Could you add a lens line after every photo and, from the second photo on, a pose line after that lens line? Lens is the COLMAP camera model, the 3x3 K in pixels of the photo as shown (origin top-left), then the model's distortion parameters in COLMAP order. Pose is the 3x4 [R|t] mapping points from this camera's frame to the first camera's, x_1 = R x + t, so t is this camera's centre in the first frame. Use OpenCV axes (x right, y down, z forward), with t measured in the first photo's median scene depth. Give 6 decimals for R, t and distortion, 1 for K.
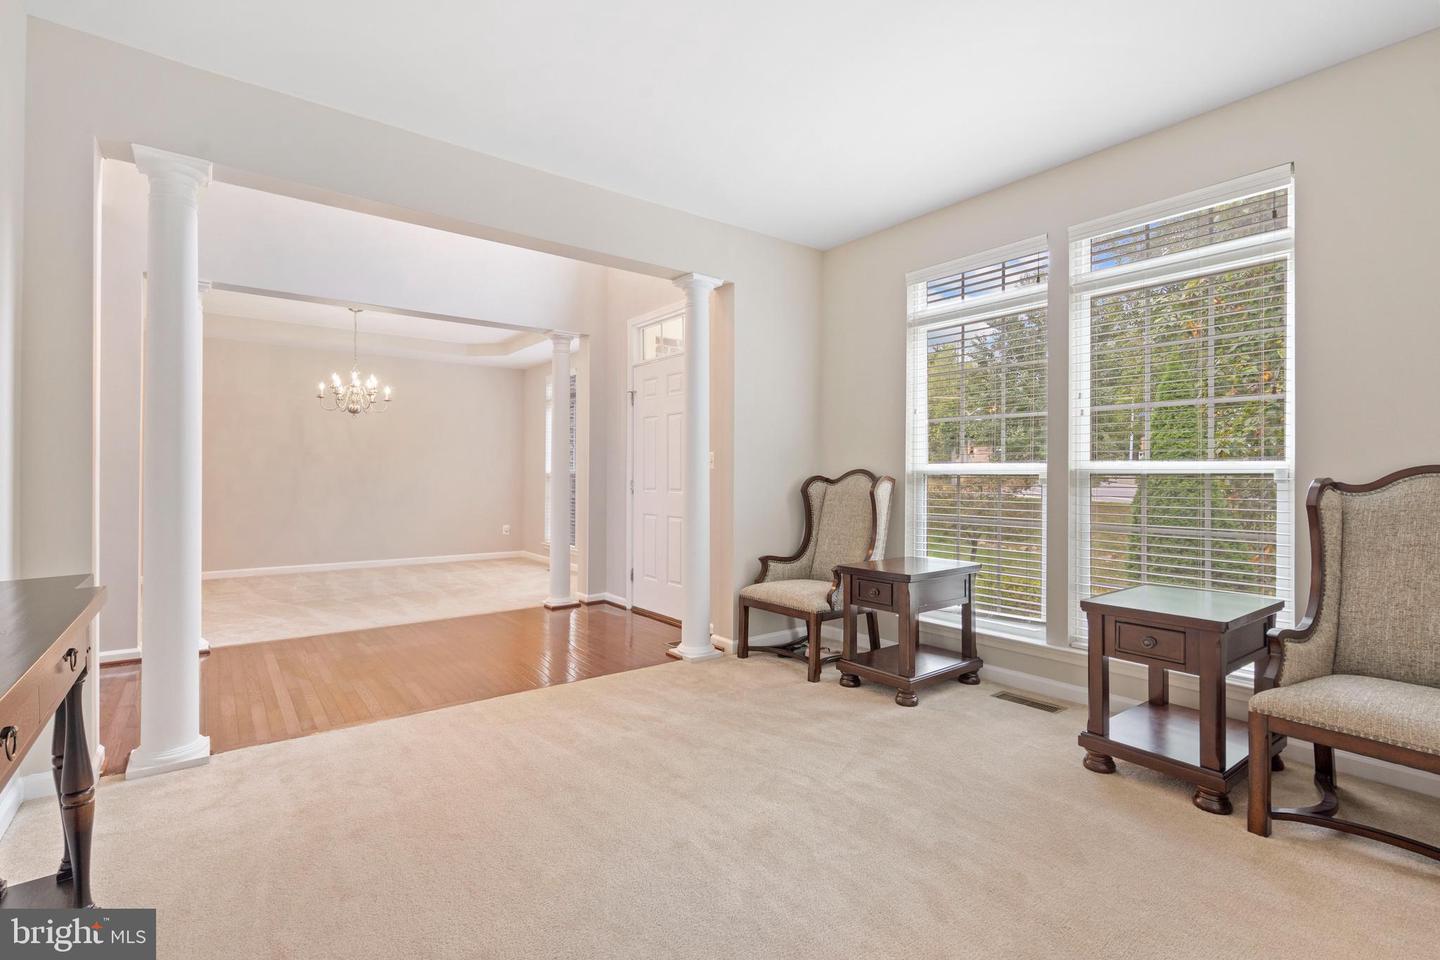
lens RADIAL K [[662.4, 0, 722.4], [0, 662.4, 475.8], [0, 0, 1]] dist [-0.004282, -0.001405]
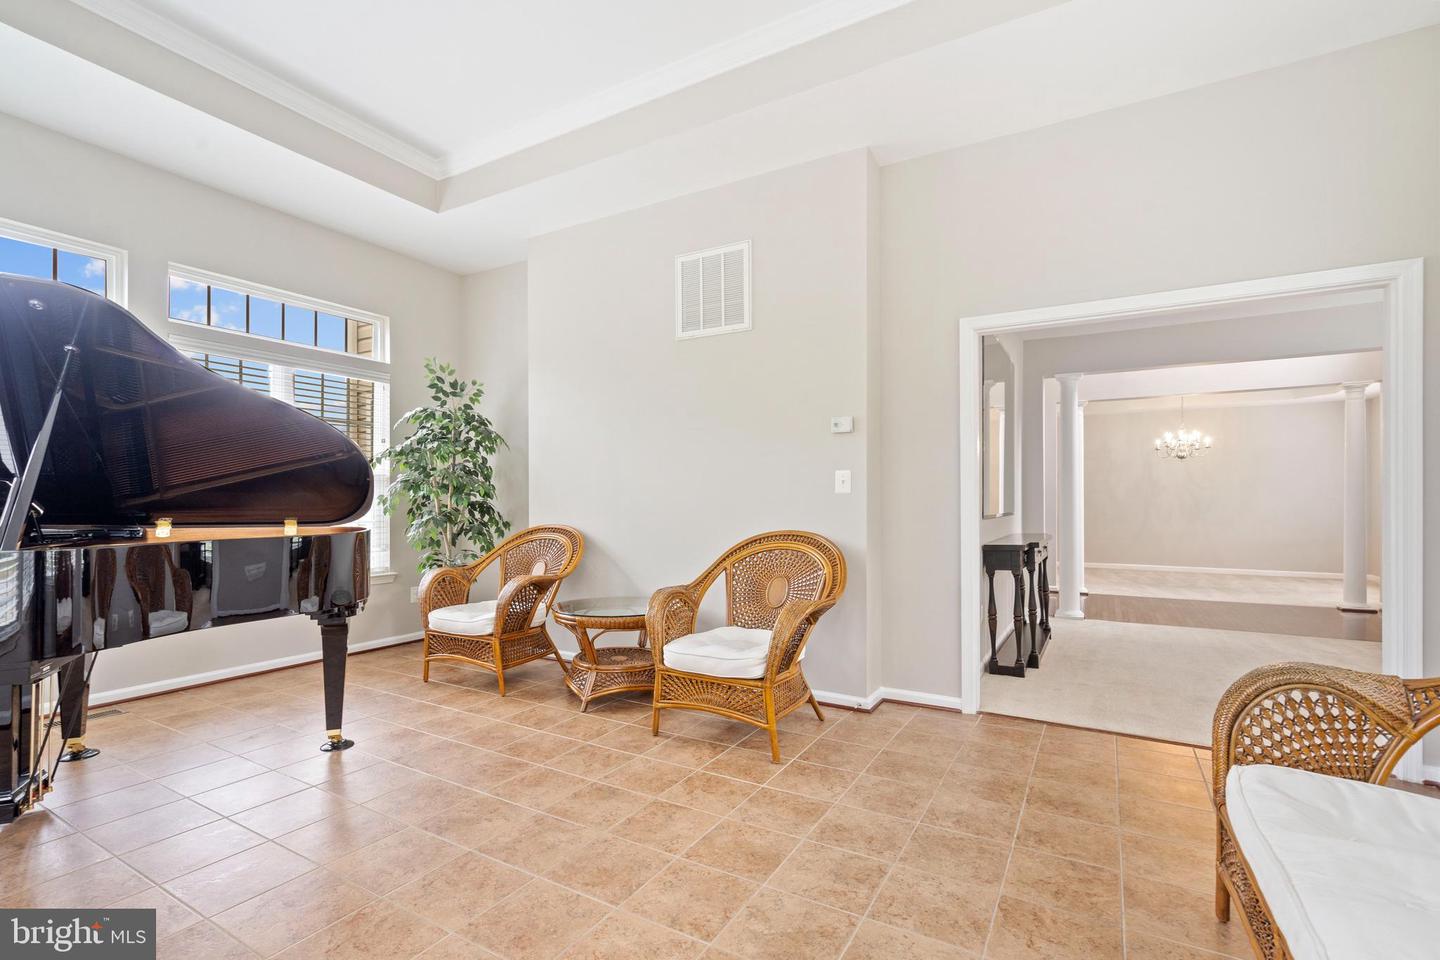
lens RADIAL K [[662.4, 0, 715.3], [0, 662.4, 481.8], [0, 0, 1]] dist [-0.004282, -0.001405]
pose [[0.373382, -0.026744, -0.927292, 0.399597], [-0.002365, 0.999554, -0.029780, 0.000115], [0.927675, 0.013312, 0.373152, -0.477889]]
